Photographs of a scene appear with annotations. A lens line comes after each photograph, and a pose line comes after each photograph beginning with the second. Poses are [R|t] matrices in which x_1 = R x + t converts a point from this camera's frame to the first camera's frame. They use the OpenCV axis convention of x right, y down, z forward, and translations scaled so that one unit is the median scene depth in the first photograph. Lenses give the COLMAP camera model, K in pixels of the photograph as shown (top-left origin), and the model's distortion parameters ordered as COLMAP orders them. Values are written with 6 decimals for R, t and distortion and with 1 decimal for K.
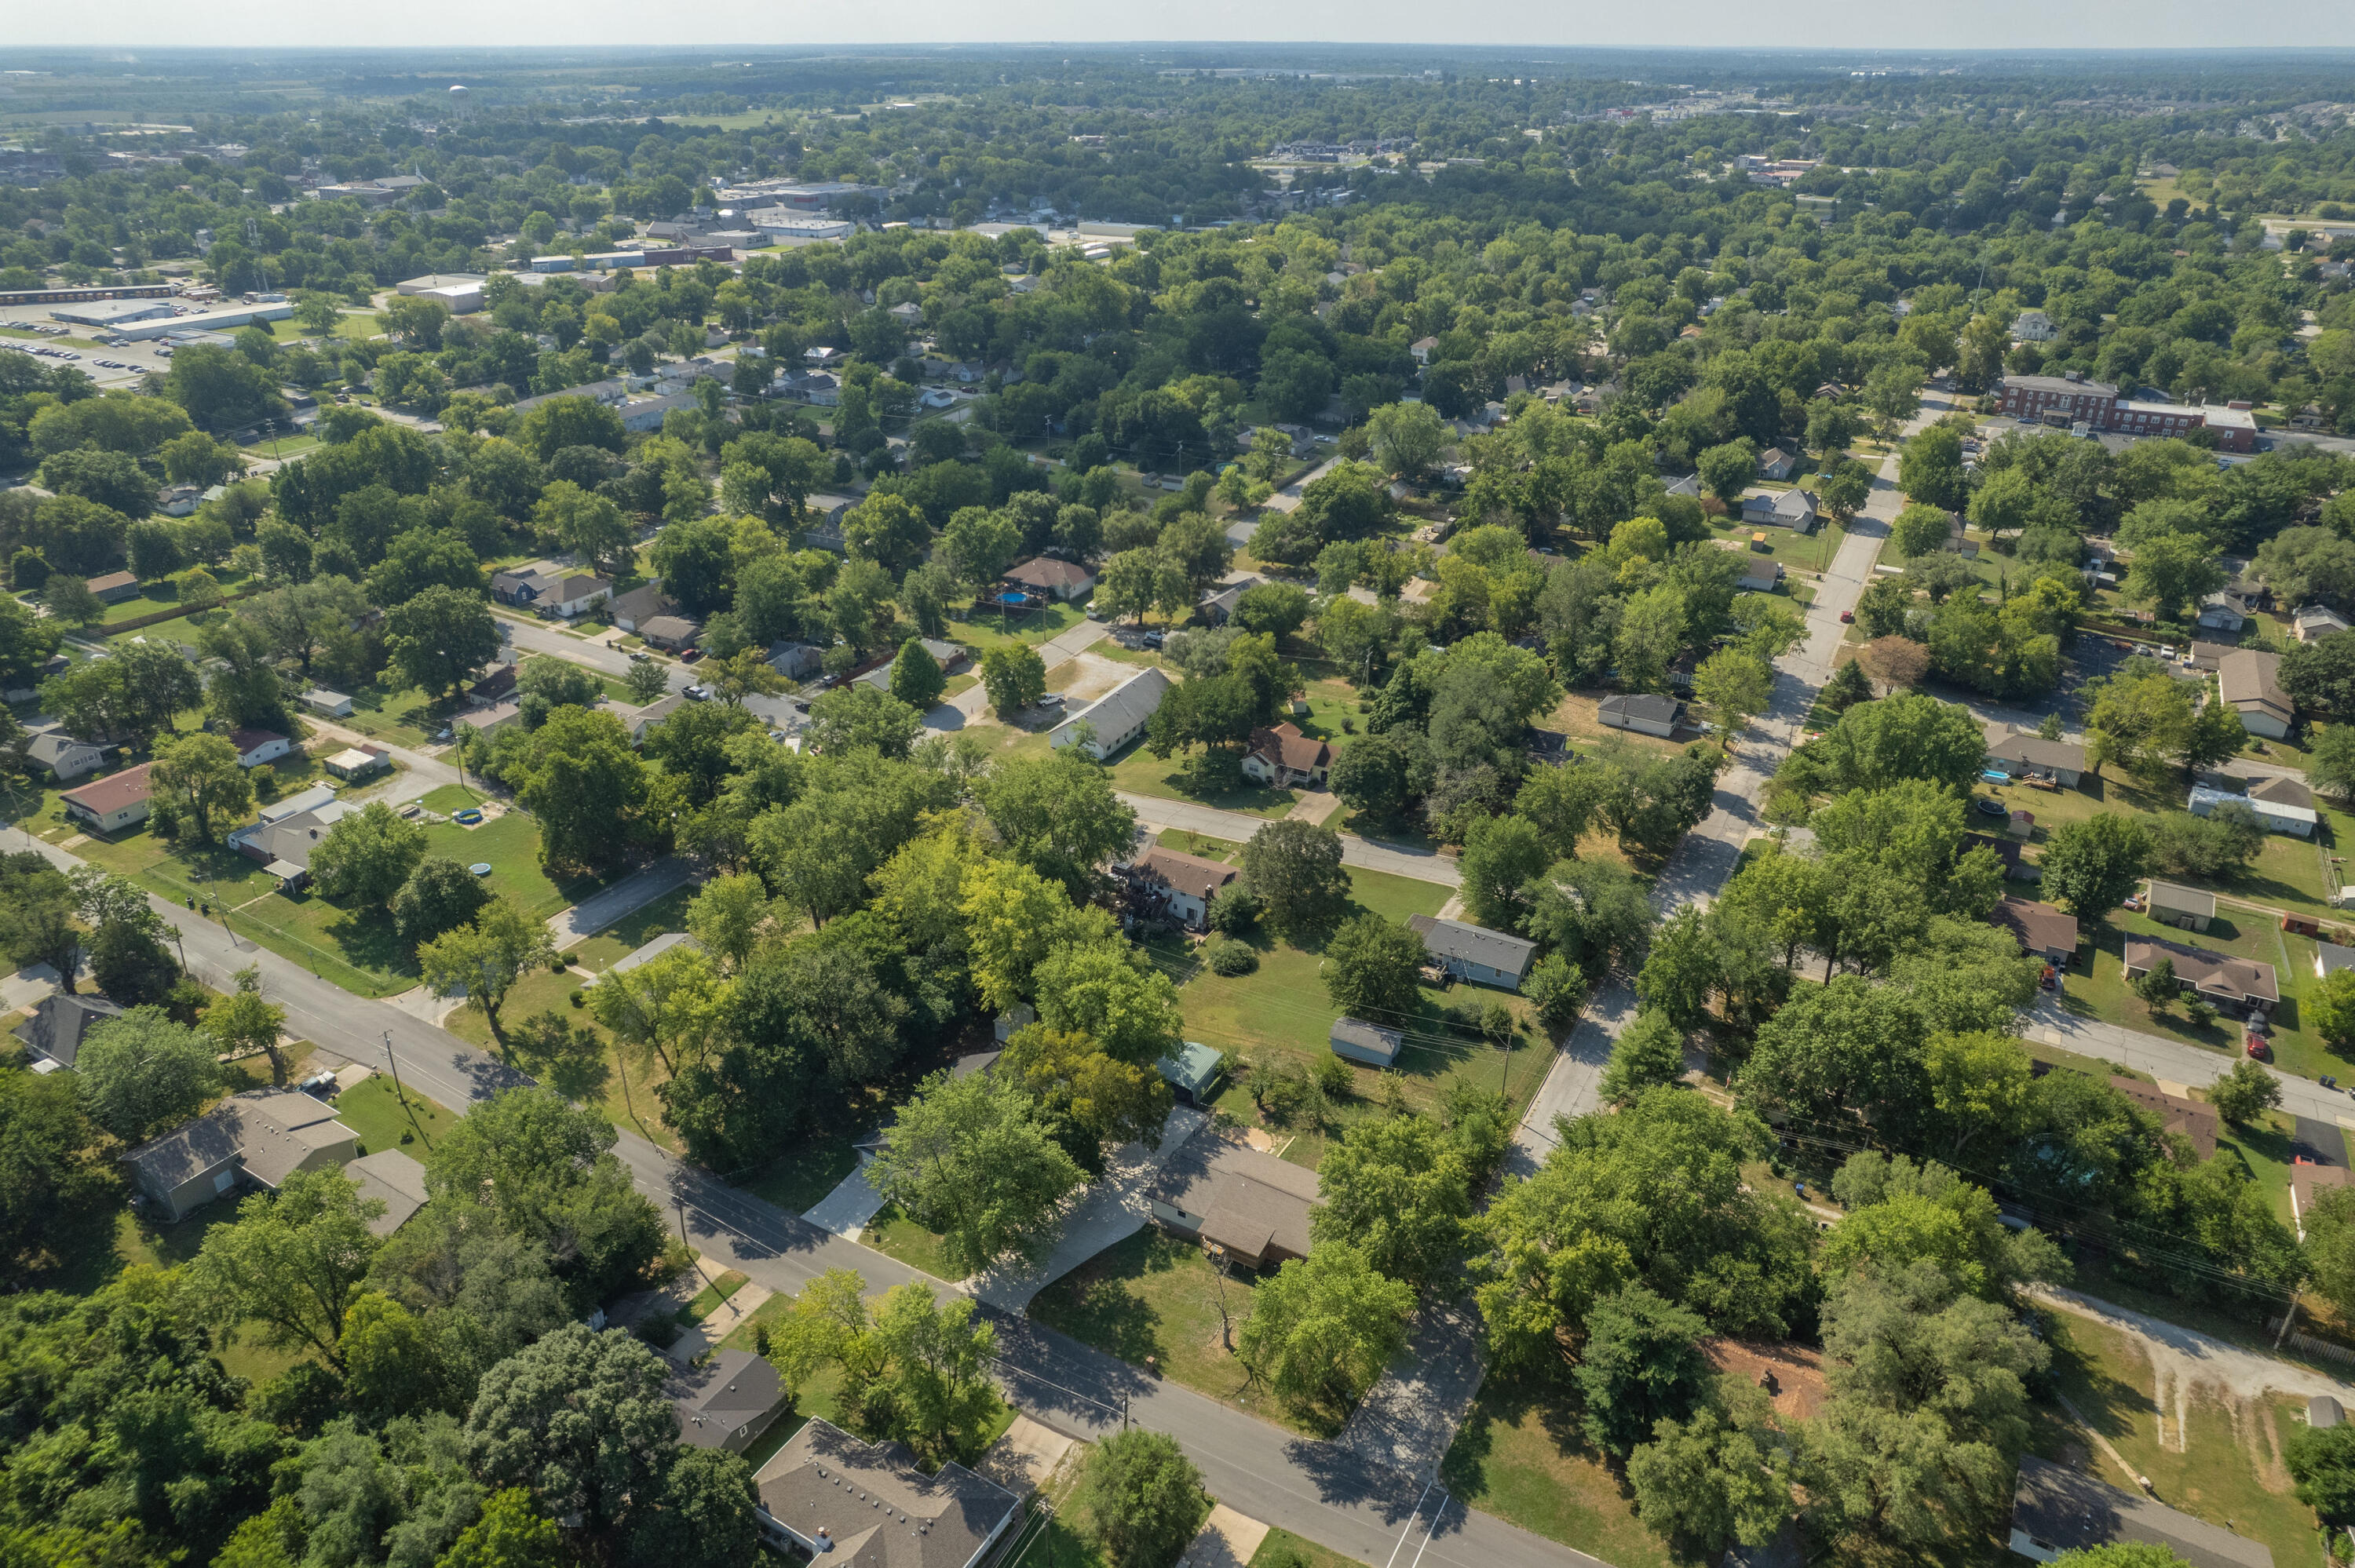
lens RADIAL K [[1532.7, 0, 1174.2], [0, 1532.7, 772.1], [0, 0, 1]] dist [-0.071053, 0.059153]
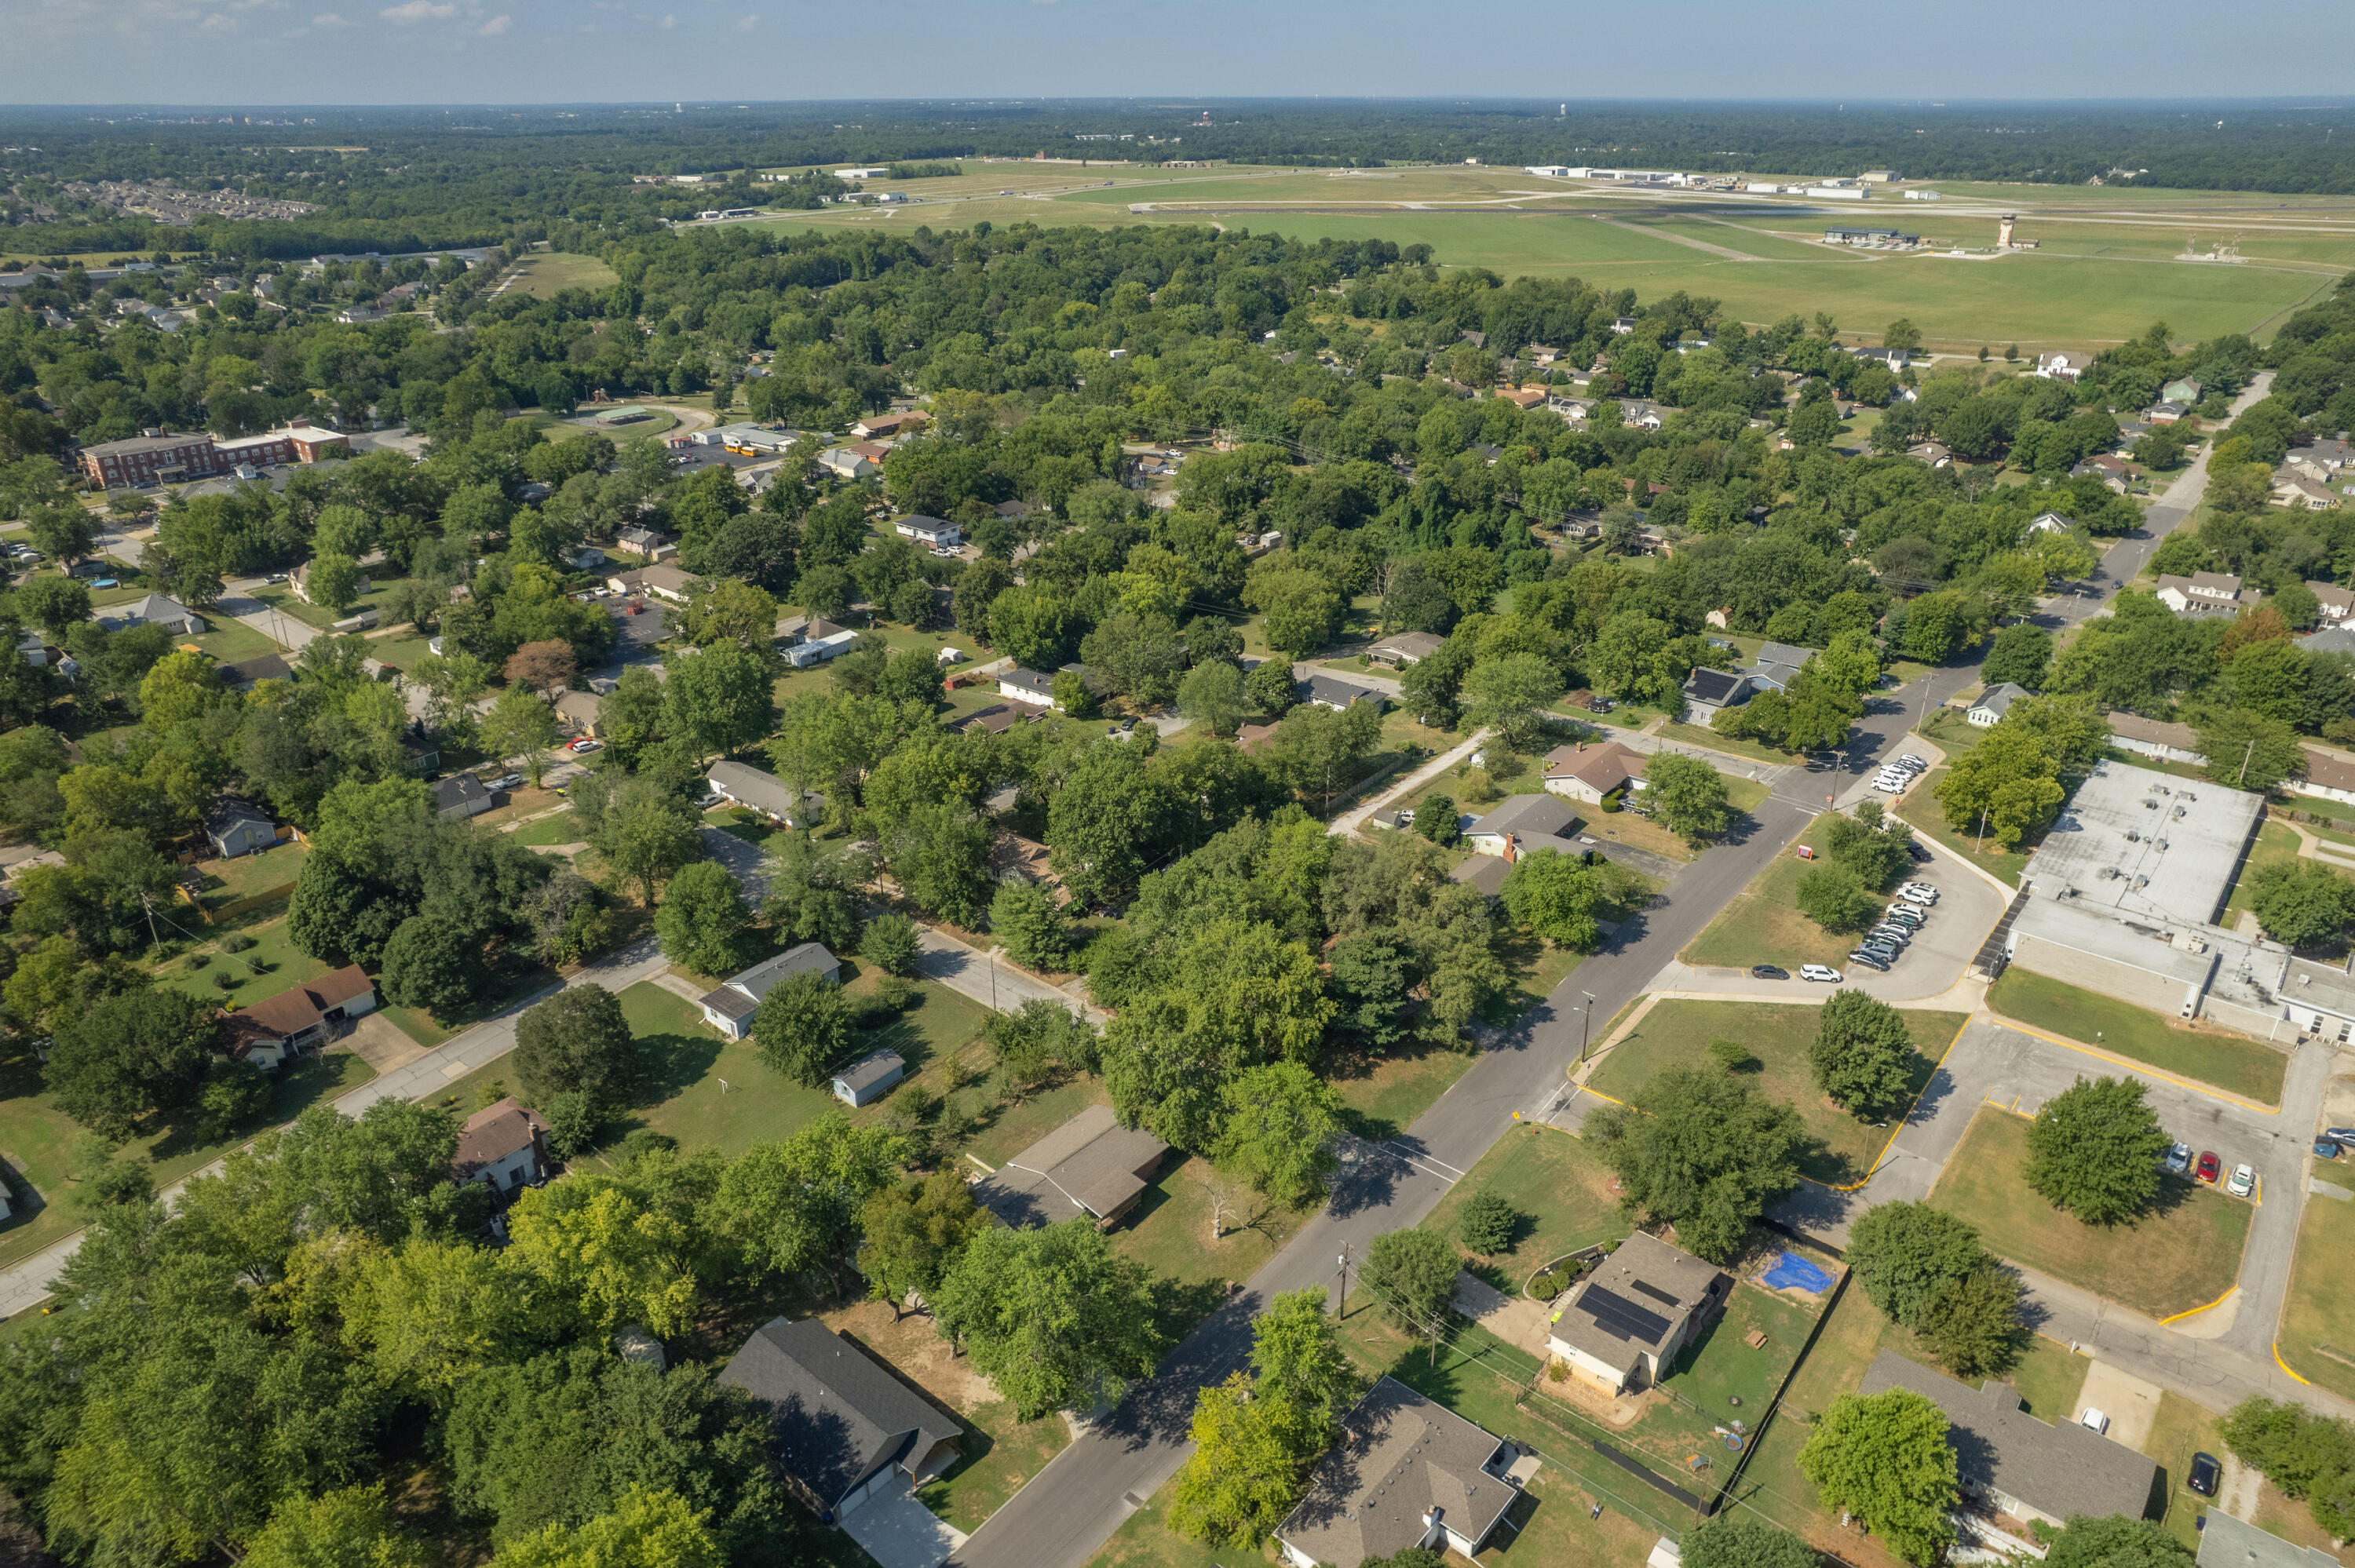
lens RADIAL K [[1532.7, 0, 1171.8], [0, 1532.7, 778.9], [0, 0, 1]] dist [-0.071053, 0.059153]
pose [[0.164094, -0.407764, 0.898222, -0.552922], [0.432372, 0.848167, 0.306051, -0.174678], [-0.886638, 0.338145, 0.315485, 0.371741]]
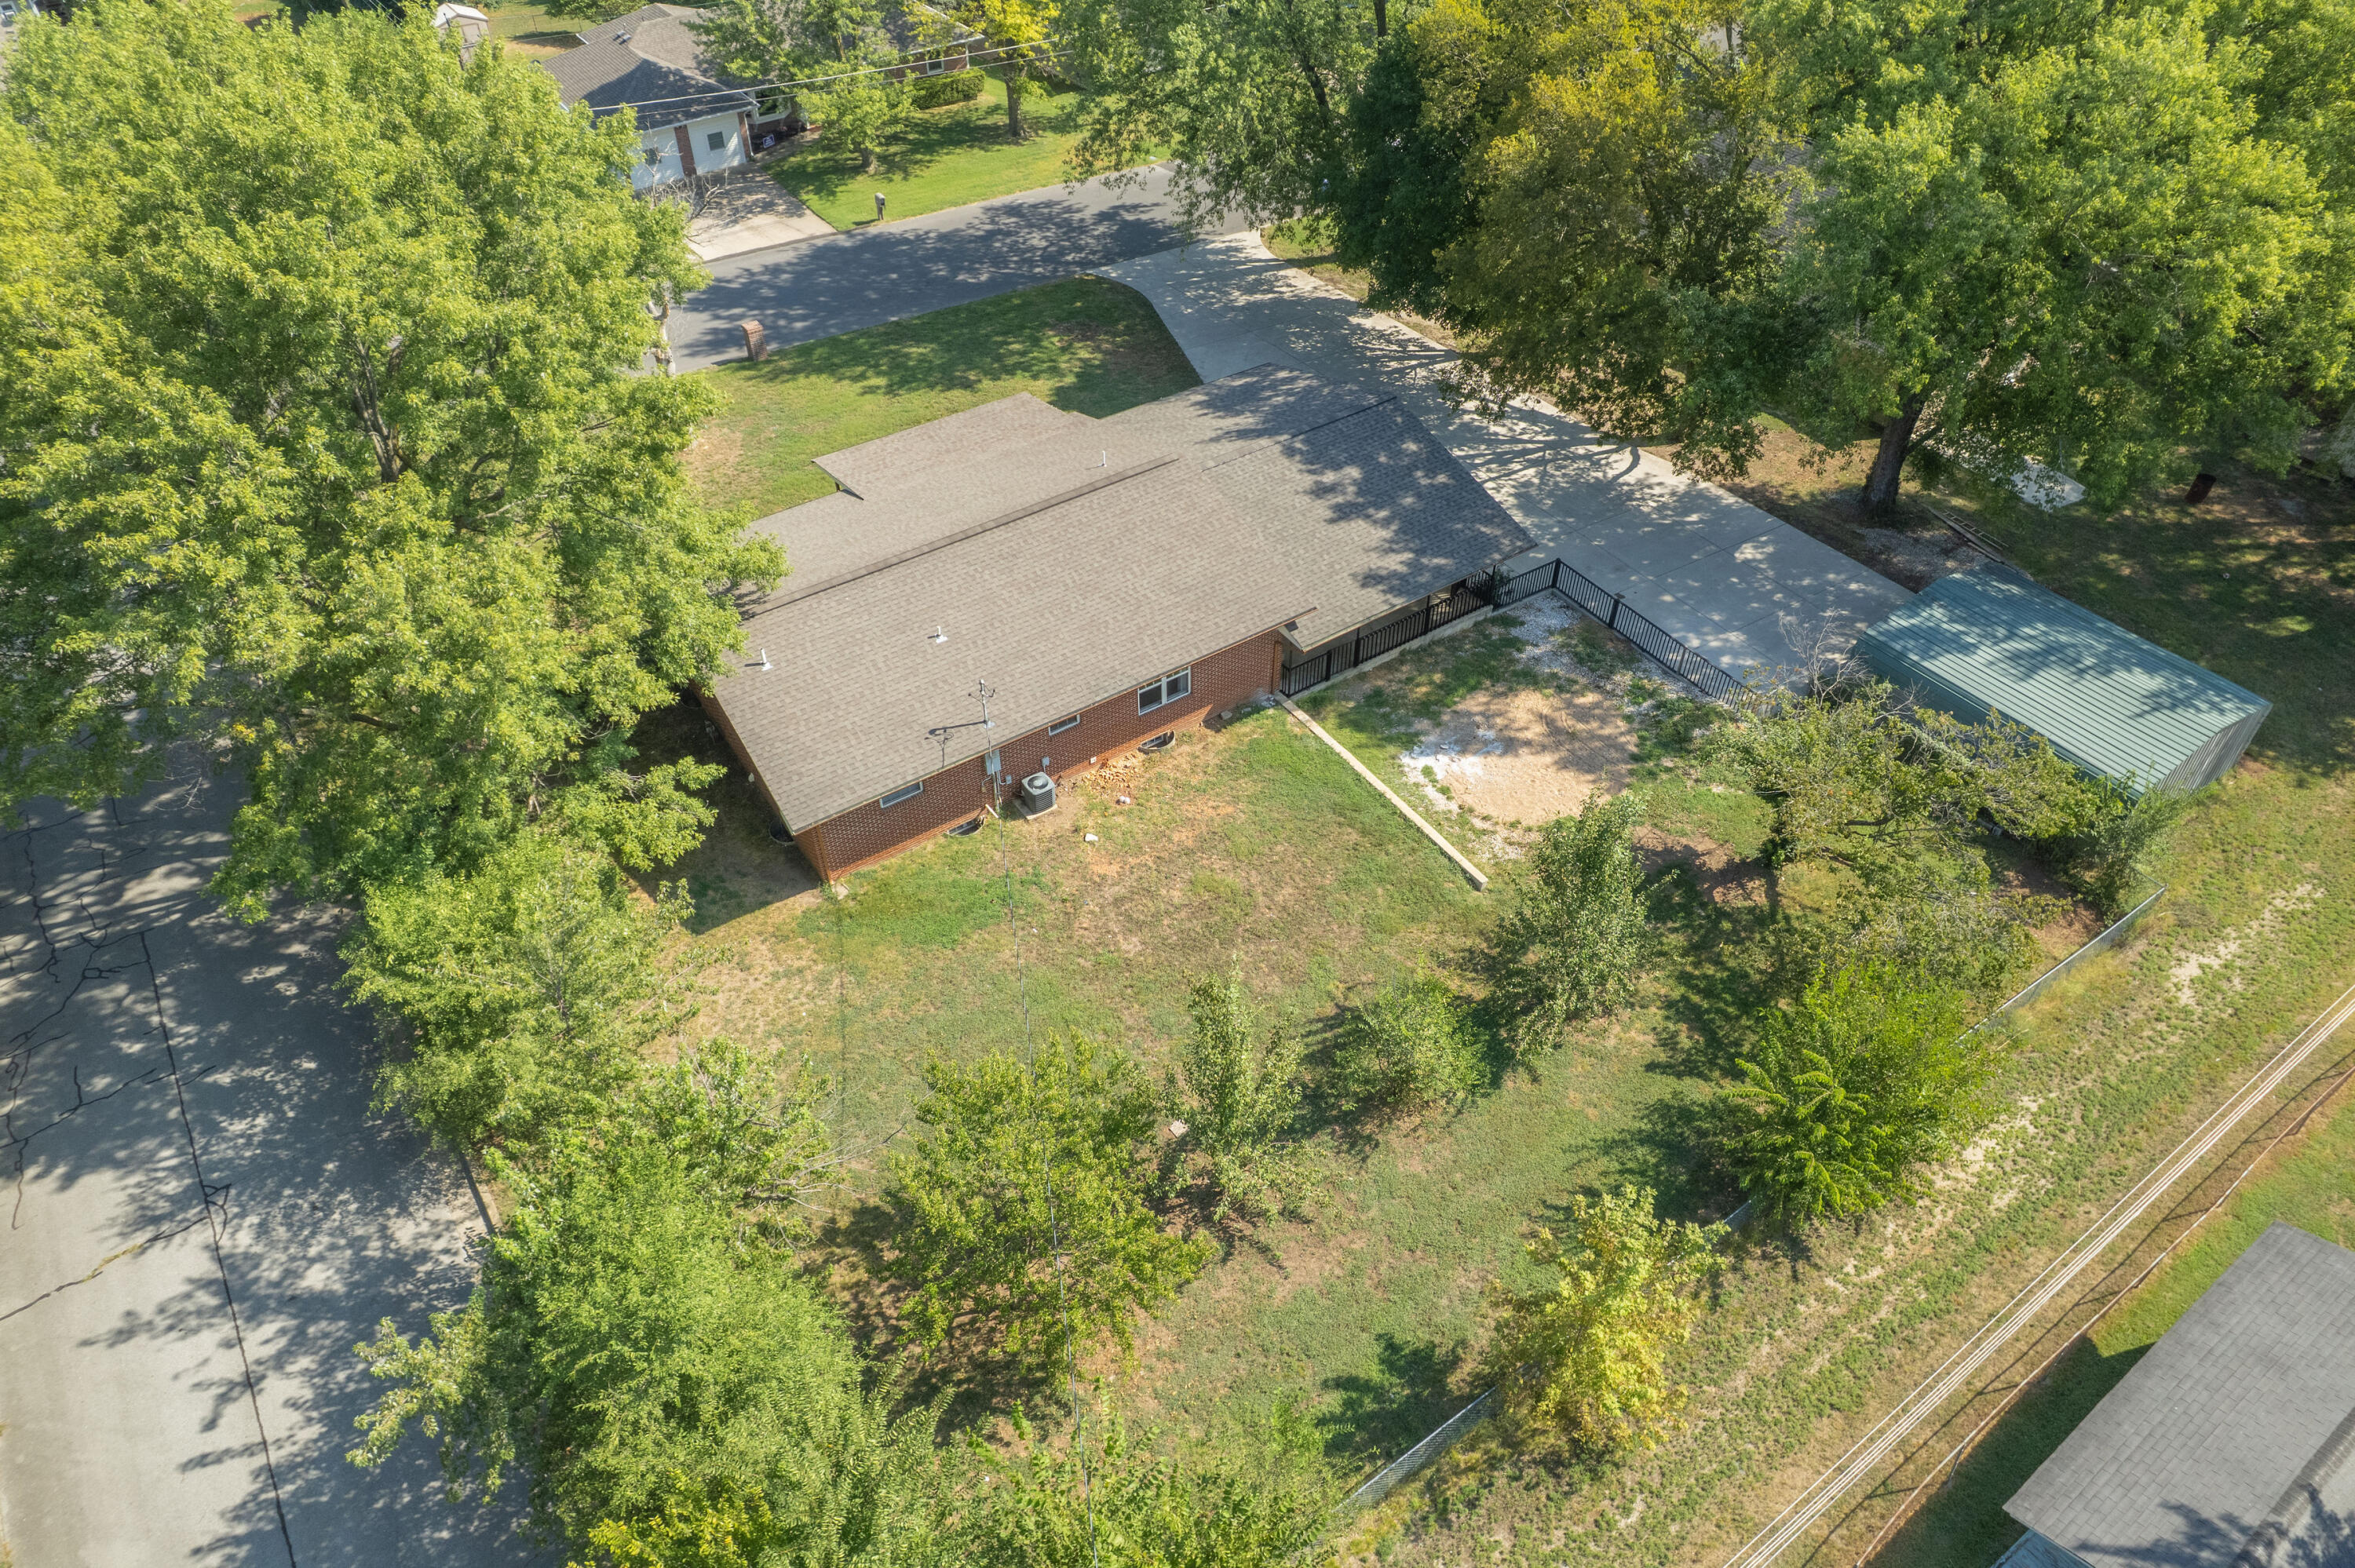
lens RADIAL K [[1532.7, 0, 1173.1], [0, 1532.7, 782.6], [0, 0, 1]] dist [-0.071053, 0.059153]
pose [[-0.422402, 0.622505, -0.658836, 0.175254], [-0.386716, 0.533620, 0.752131, 0.072742], [0.819773, 0.572484, 0.015330, 0.747083]]
